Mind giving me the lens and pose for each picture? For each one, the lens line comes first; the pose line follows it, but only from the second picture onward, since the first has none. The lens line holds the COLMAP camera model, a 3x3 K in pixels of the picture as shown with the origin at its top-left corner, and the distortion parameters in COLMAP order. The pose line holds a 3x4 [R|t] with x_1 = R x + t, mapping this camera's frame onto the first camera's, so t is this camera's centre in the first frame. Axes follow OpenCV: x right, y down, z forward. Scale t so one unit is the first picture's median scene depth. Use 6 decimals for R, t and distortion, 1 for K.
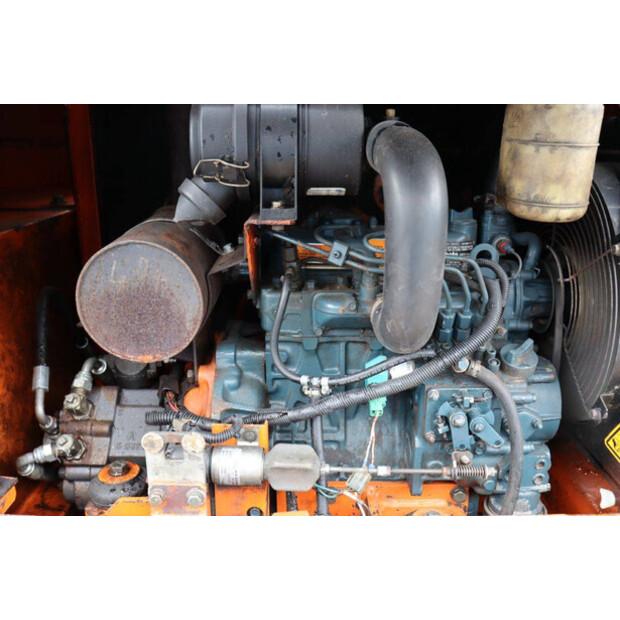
lens RADIAL K [[605.7, 0, 310.0], [0, 605.7, 310.0], [0, 0, 1]] dist [-0.187305, 0.274976]
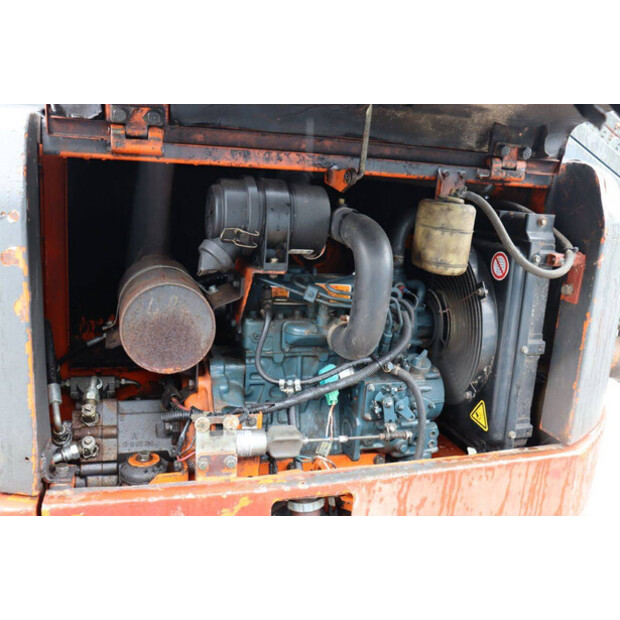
lens RADIAL K [[605.7, 0, 310.0], [0, 605.7, 310.0], [0, 0, 1]] dist [-0.187305, 0.274976]
pose [[0.951285, -0.000136, 0.308314, -0.391505], [0.021550, 0.997584, -0.066050, 0.042131], [-0.307560, 0.069477, 0.948989, -0.388697]]
